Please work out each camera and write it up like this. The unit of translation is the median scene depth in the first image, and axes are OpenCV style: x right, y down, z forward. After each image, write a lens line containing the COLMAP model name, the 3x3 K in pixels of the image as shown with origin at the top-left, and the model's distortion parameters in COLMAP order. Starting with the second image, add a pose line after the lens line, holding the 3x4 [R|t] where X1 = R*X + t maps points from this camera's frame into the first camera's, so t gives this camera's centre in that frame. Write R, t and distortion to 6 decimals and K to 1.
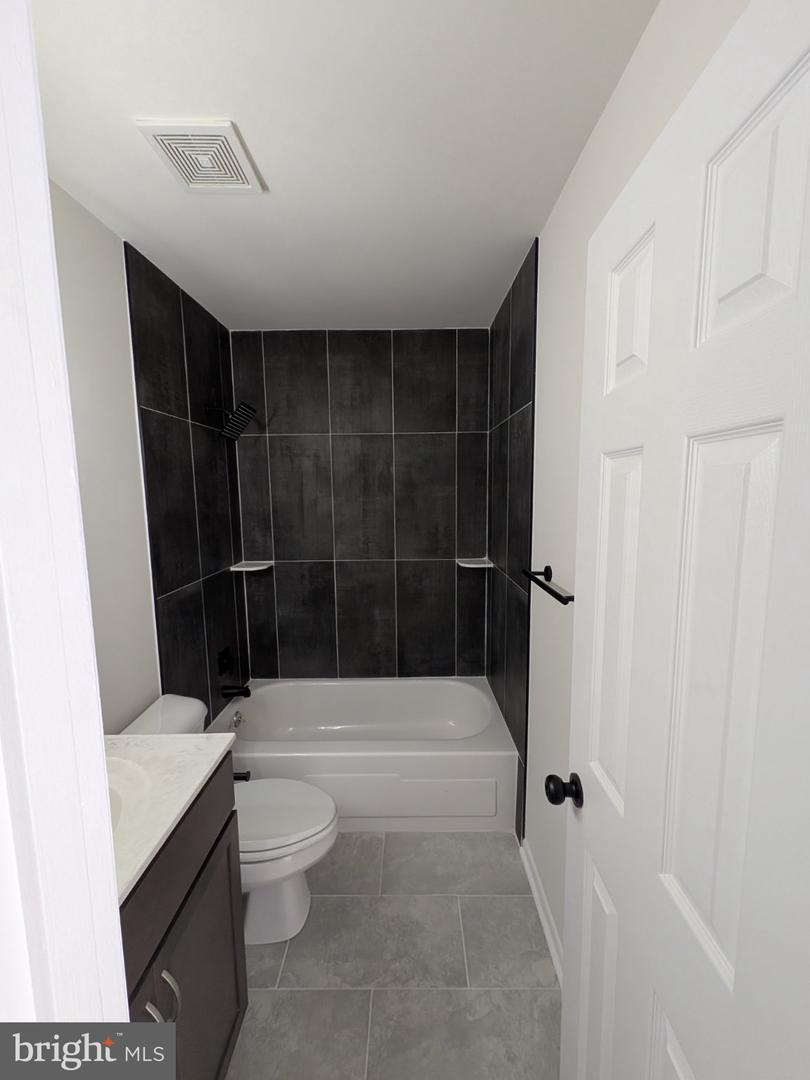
lens RADIAL K [[433.5, 0, 408.5], [0, 433.5, 540.0], [0, 0, 1]] dist [0.001092, 0.000306]
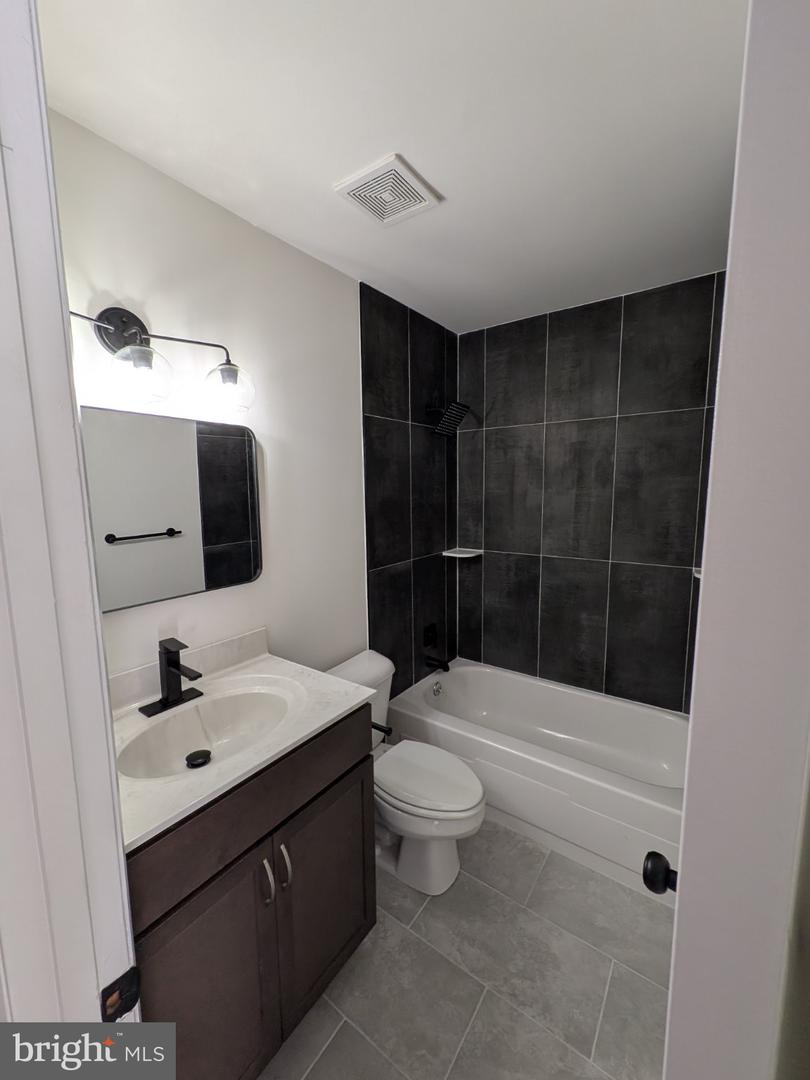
lens RADIAL K [[433.5, 0, 403.9], [0, 433.5, 539.9], [0, 0, 1]] dist [0.001092, 0.000306]
pose [[0.809838, 0.073927, -0.581977, 0.183761], [-0.064249, 0.997238, 0.037272, -0.003516], [0.583125, 0.007207, 0.812350, 0.055375]]
